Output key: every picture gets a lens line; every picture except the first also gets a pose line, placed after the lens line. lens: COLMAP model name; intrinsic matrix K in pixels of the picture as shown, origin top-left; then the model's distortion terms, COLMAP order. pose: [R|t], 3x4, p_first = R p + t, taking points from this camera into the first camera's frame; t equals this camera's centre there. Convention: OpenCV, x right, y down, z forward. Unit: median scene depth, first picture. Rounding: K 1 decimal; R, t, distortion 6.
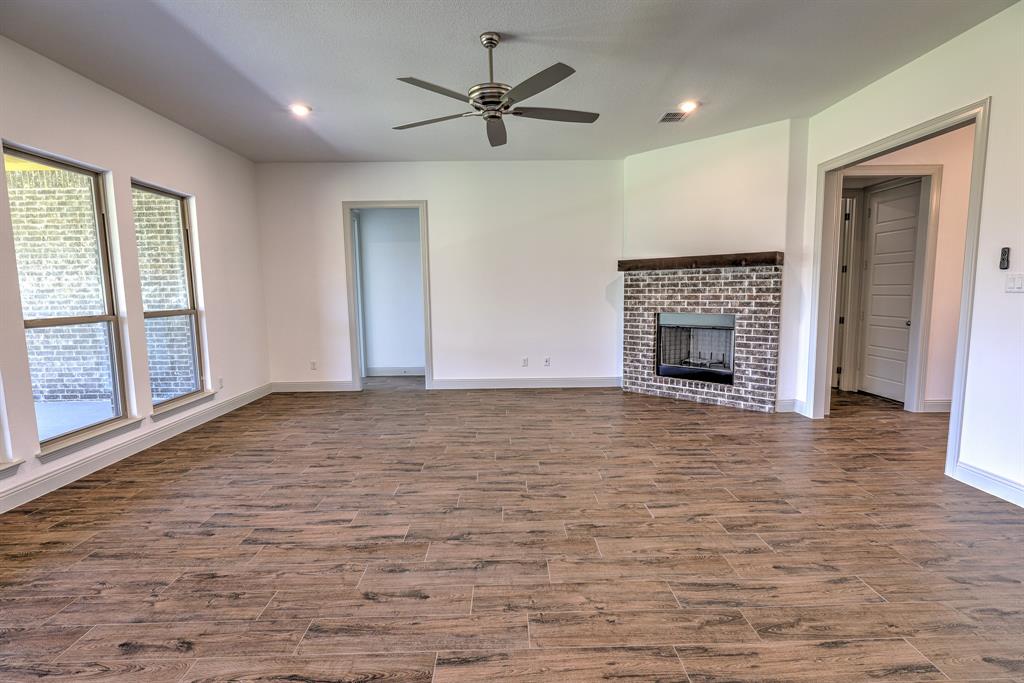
lens RADIAL K [[480.8, 0, 512.0], [0, 480.8, 341.5], [0, 0, 1]] dist [-0.003436, 0.000335]
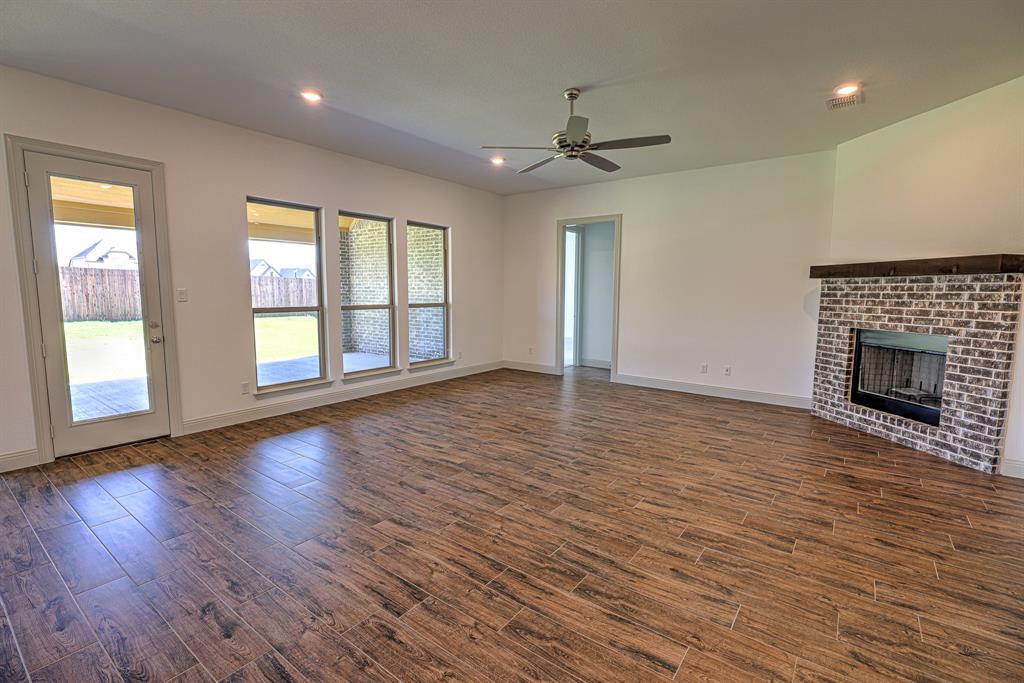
lens RADIAL K [[469.3, 0, 512.0], [0, 469.3, 341.5], [0, 0, 1]] dist [-0.002506, 0.000384]
pose [[0.787049, 0.087814, -0.610608, 0.384681], [-0.085901, 0.995774, 0.032483, -0.013131], [0.610880, 0.026886, 0.791266, -0.017787]]
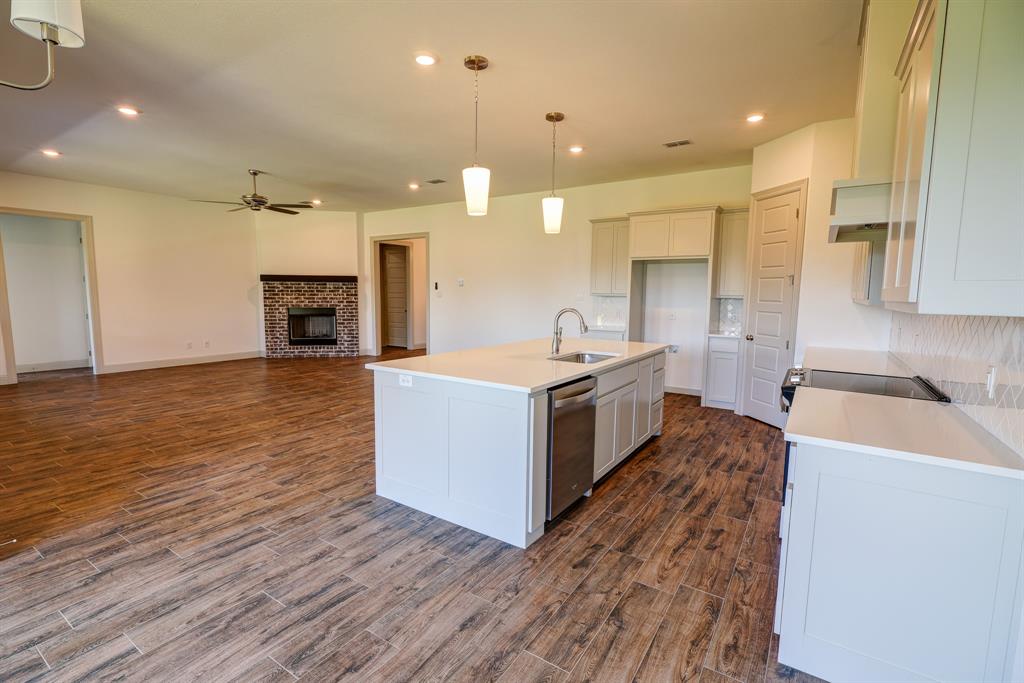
lens RADIAL K [[469.3, 0, 512.0], [0, 469.3, 341.5], [0, 0, 1]] dist [-0.002506, 0.000384]
pose [[0.563871, -0.067014, 0.823139, -0.696039], [0.072717, 0.996860, 0.031344, 0.072520], [-0.822655, 0.042183, 0.566974, -0.633325]]
